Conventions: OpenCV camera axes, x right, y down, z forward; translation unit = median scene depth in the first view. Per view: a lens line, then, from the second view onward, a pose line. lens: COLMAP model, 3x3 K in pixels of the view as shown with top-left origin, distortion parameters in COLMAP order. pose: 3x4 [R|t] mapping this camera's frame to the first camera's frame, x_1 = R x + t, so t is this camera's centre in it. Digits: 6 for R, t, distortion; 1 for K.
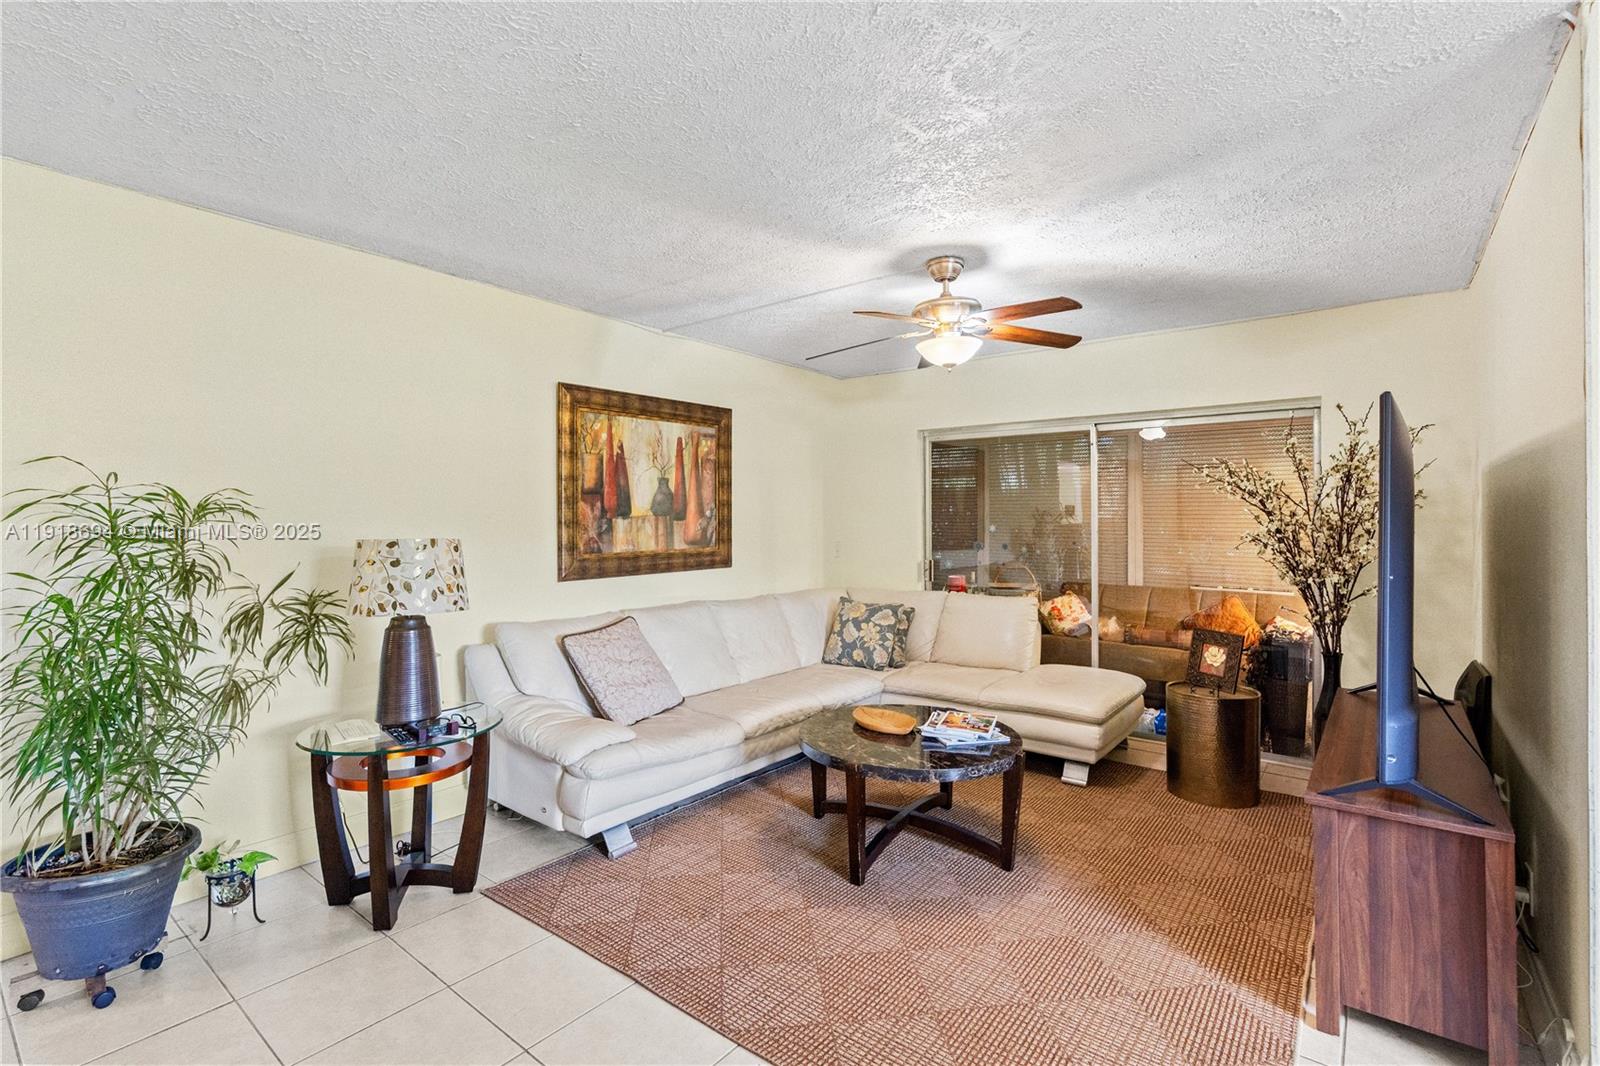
lens RADIAL K [[730.2, 0, 788.9], [0, 730.2, 516.5], [0, 0, 1]] dist [-0.011877, 0.003669]
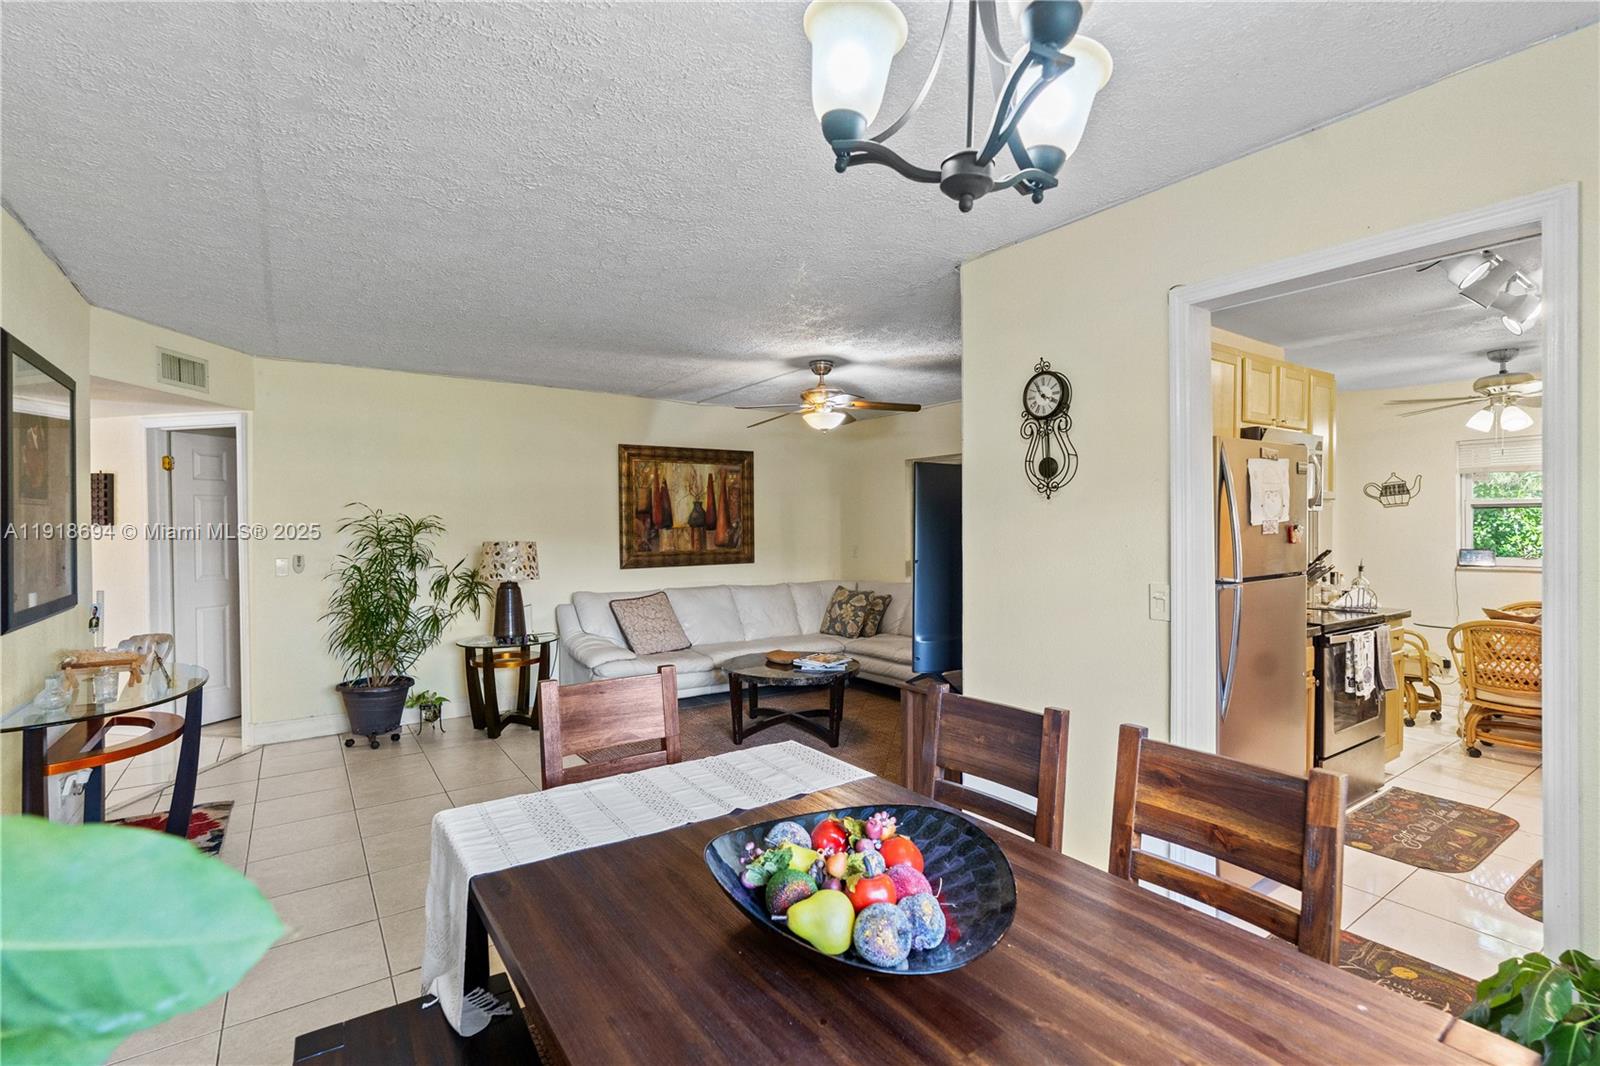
lens RADIAL K [[730.2, 0, 808.0], [0, 730.2, 534.7], [0, 0, 1]] dist [-0.011877, 0.003669]
pose [[0.961072, -0.001942, -0.276291, 0.511154], [0.006251, 0.999872, 0.014716, -0.006883], [0.276227, -0.015870, 0.960961, -0.415013]]
